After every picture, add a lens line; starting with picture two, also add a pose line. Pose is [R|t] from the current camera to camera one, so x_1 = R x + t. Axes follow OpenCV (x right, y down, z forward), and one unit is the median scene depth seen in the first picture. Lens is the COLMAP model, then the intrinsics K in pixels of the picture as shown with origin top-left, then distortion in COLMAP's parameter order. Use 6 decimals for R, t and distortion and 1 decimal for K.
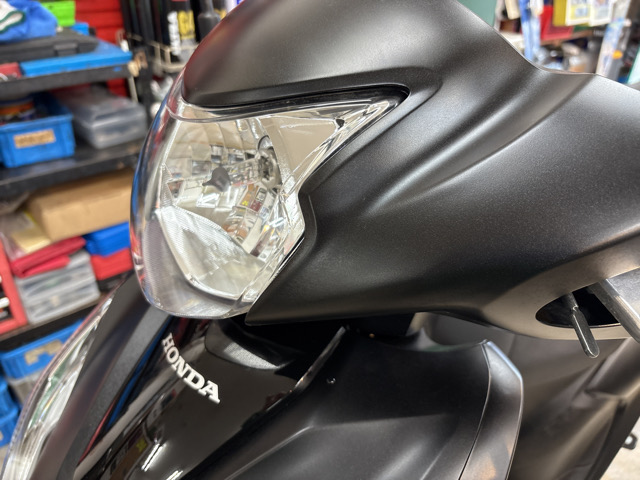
lens RADIAL K [[499.7, 0, 323.5], [0, 499.7, 240.1], [0, 0, 1]] dist [0.009608, -0.044123]
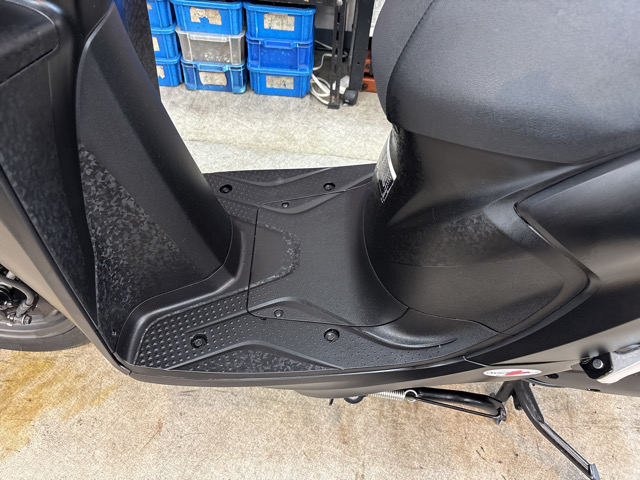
lens RADIAL K [[487.4, 0, 323.0], [0, 487.4, 240.9], [0, 0, 1]] dist [0.032143, -0.035981]
pose [[0.715181, 0.545774, -0.436631, 0.420142], [-0.407106, 0.833076, 0.374498, 0.132244], [0.568138, -0.090079, 0.817988, 0.208053]]
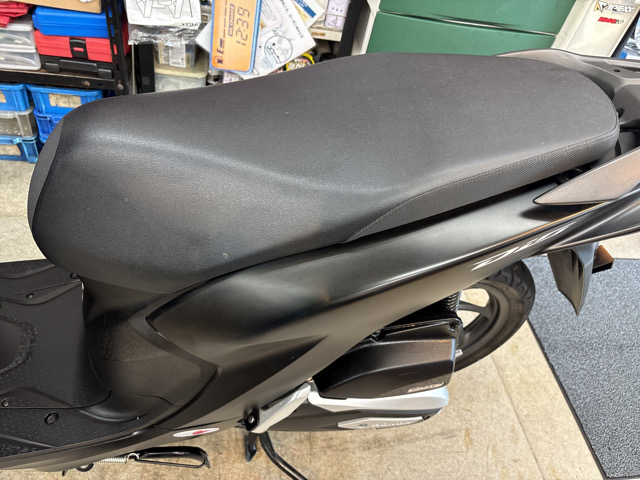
lens RADIAL K [[487.4, 0, 320.1], [0, 487.4, 242.4], [0, 0, 1]] dist [0.032143, -0.035981]
pose [[0.825477, 0.485402, -0.288049, 0.620933], [-0.423664, 0.870050, 0.252036, -0.102491], [0.372956, -0.086014, 0.923854, 0.210840]]
